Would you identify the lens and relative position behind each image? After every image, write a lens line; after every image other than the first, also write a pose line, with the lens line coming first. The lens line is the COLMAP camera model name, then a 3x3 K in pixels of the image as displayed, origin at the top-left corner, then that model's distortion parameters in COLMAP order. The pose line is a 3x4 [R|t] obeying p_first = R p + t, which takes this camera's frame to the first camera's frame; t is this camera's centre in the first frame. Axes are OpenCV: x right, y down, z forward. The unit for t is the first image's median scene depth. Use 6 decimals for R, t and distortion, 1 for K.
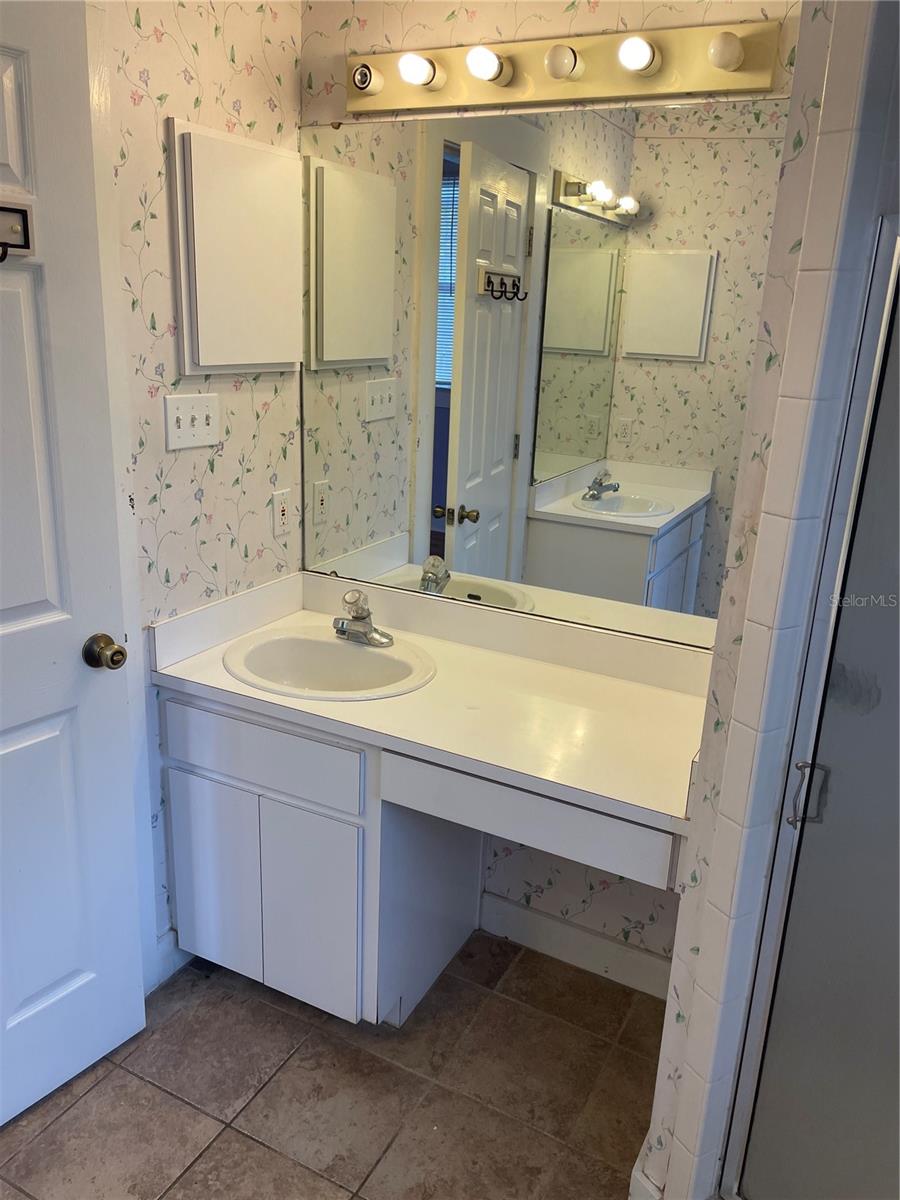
lens RADIAL K [[903.1, 0, 449.7], [0, 903.1, 604.9], [0, 0, 1]] dist [0.076432, -0.107228]
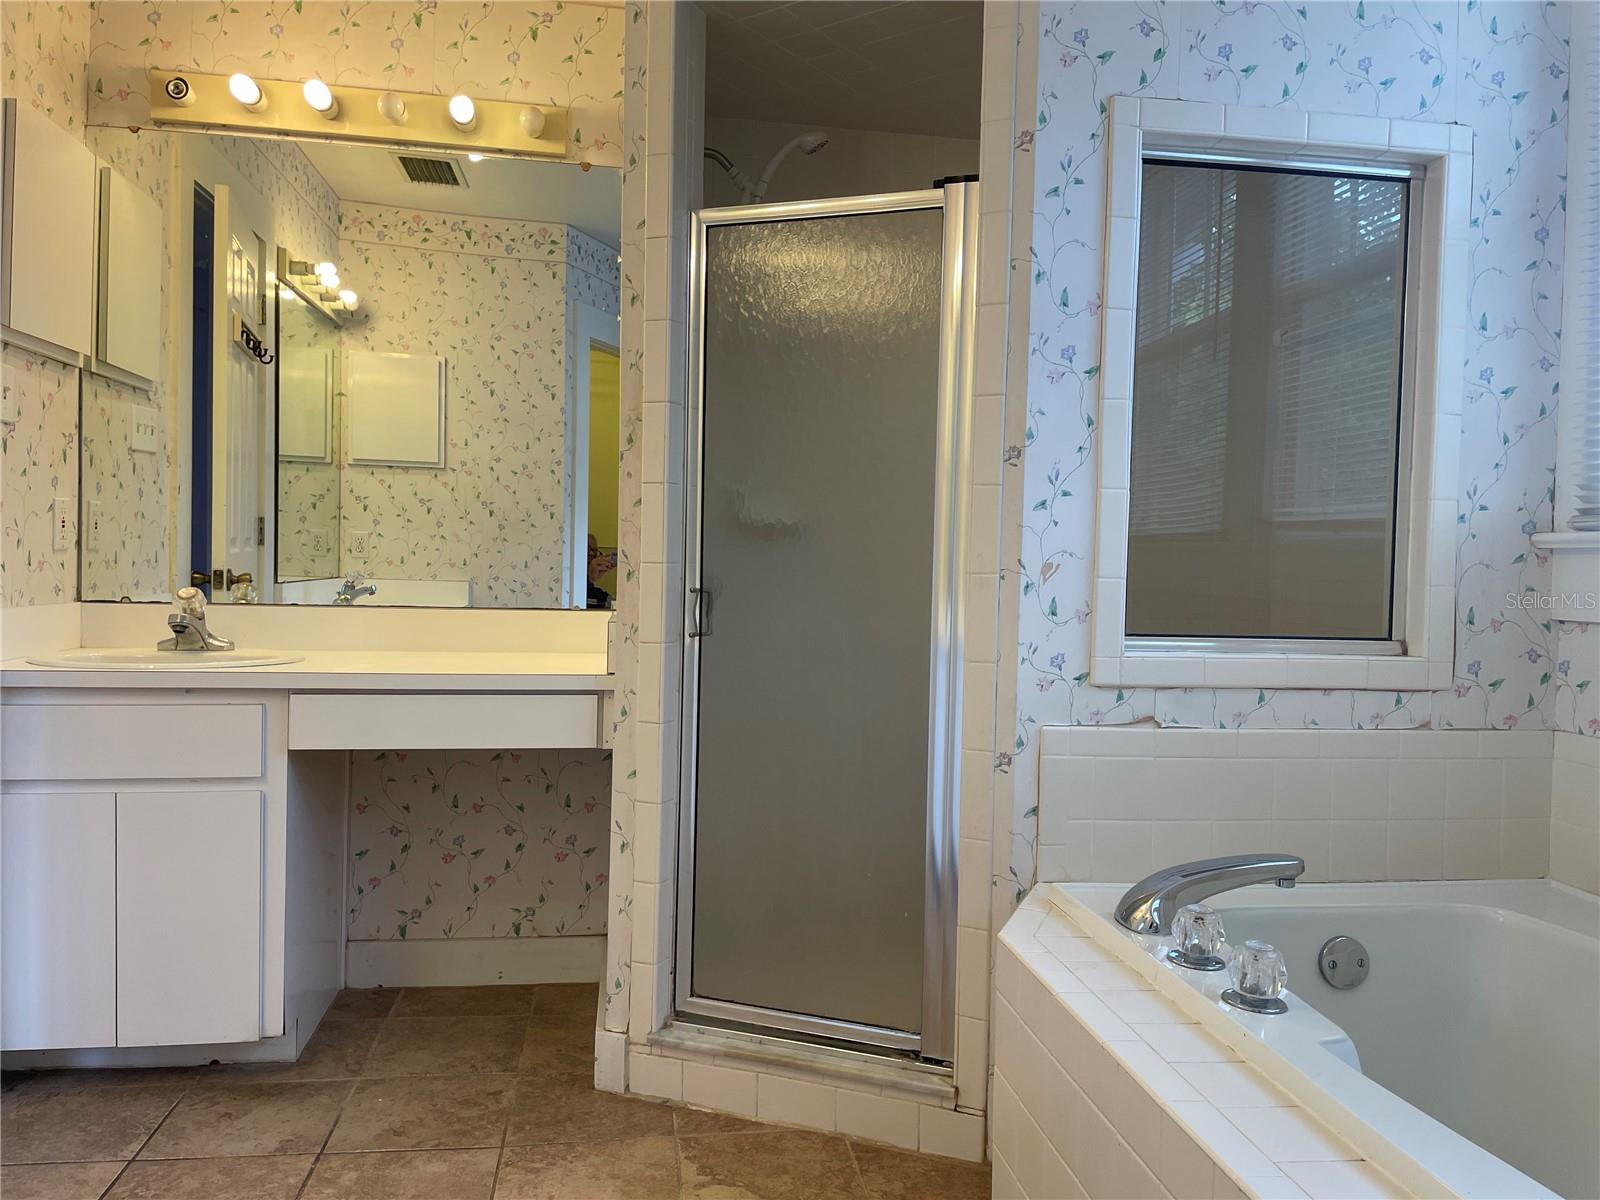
lens RADIAL K [[1204.2, 0, 804.4], [0, 1204.2, 598.3], [0, 0, 1]] dist [0.076432, -0.107228]
pose [[0.807275, -0.037603, 0.588976, -0.285610], [0.184206, 0.964166, -0.190924, 0.298877], [-0.560691, 0.262621, 0.785274, -0.263354]]
